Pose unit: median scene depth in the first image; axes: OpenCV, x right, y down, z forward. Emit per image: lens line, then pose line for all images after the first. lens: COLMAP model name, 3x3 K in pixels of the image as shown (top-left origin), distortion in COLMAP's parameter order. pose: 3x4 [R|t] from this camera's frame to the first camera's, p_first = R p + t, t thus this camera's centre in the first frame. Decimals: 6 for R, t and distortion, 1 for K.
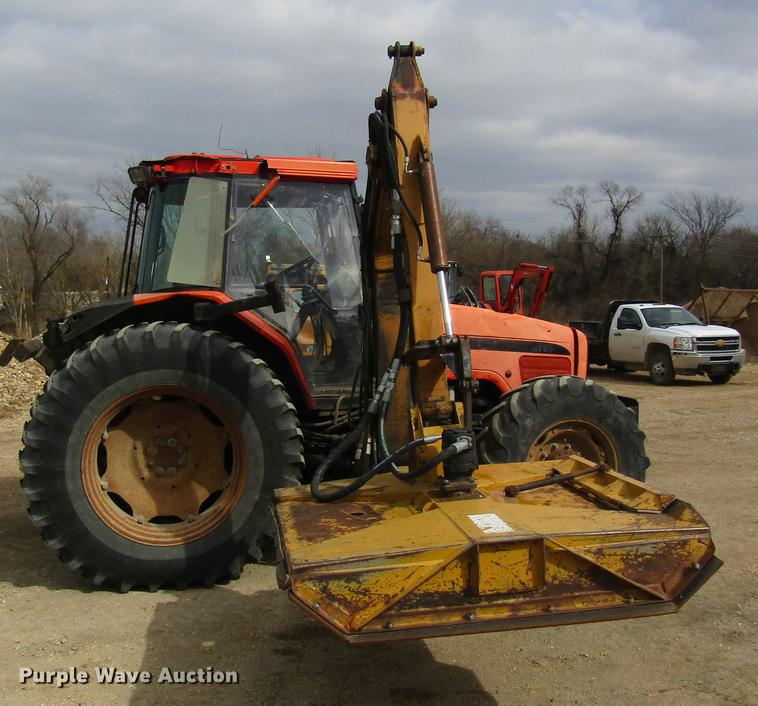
lens RADIAL K [[931.8, 0, 358.9], [0, 931.8, 362.0], [0, 0, 1]] dist [-0.016284, 0.038651]
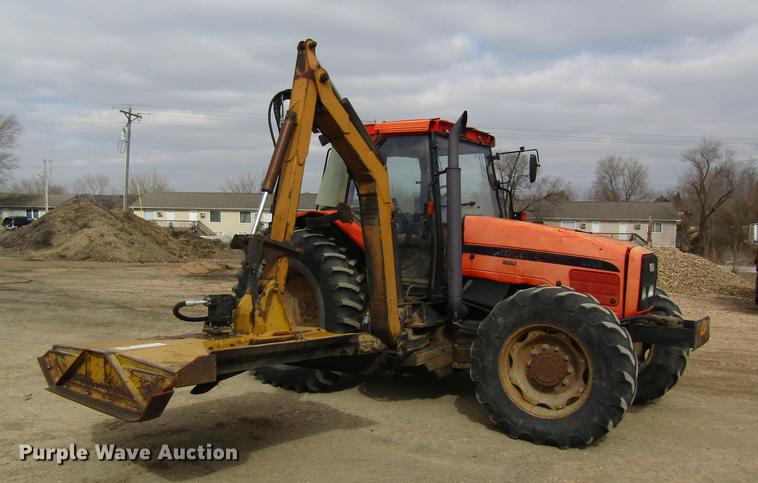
lens RADIAL K [[632.5, 0, 379.5], [0, 632.5, 262.9], [0, 0, 1]] dist [-0.007632, -0.003139]
pose [[0.652864, 0.065925, -0.754601, 0.680061], [-0.075611, 0.996902, 0.021676, -0.014684], [0.753692, 0.042904, 0.655826, 0.338202]]
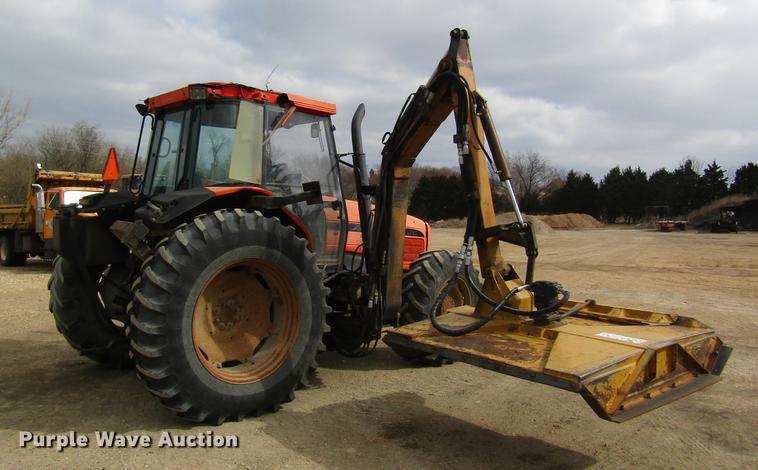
lens RADIAL K [[600.4, 0, 347.2], [0, 600.4, 223.9], [0, 0, 1]] dist [-0.008716, 0.002057]
pose [[0.872126, 0.014753, 0.489059, -0.445301], [0.002906, 0.999372, -0.035329, 0.006683], [-0.489273, 0.032232, 0.871535, 0.184264]]
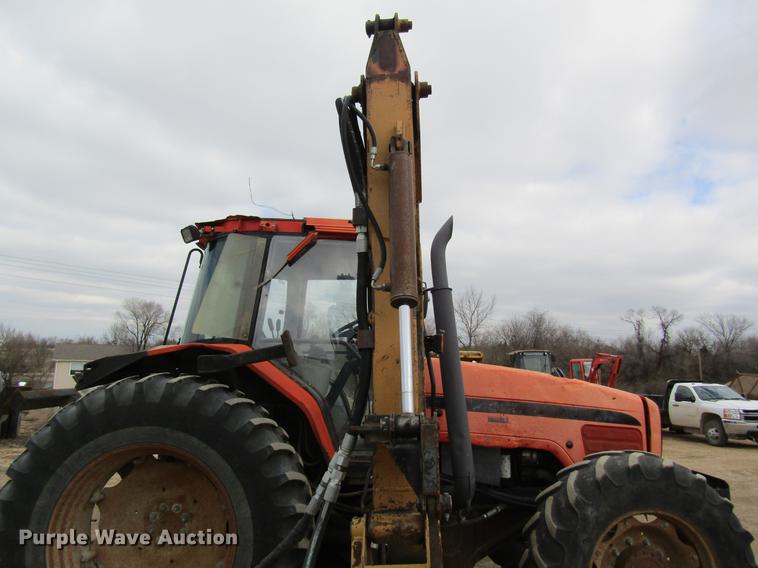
lens RADIAL K [[535.9, 0, 379.0], [0, 535.9, 284.0], [0, 0, 1]] dist [-0.007604, 0.003605]
pose [[0.975751, -0.013830, -0.218444, 0.105345], [-0.038402, 0.971705, -0.233056, -0.011825], [0.215487, 0.235794, 0.947611, 0.468069]]
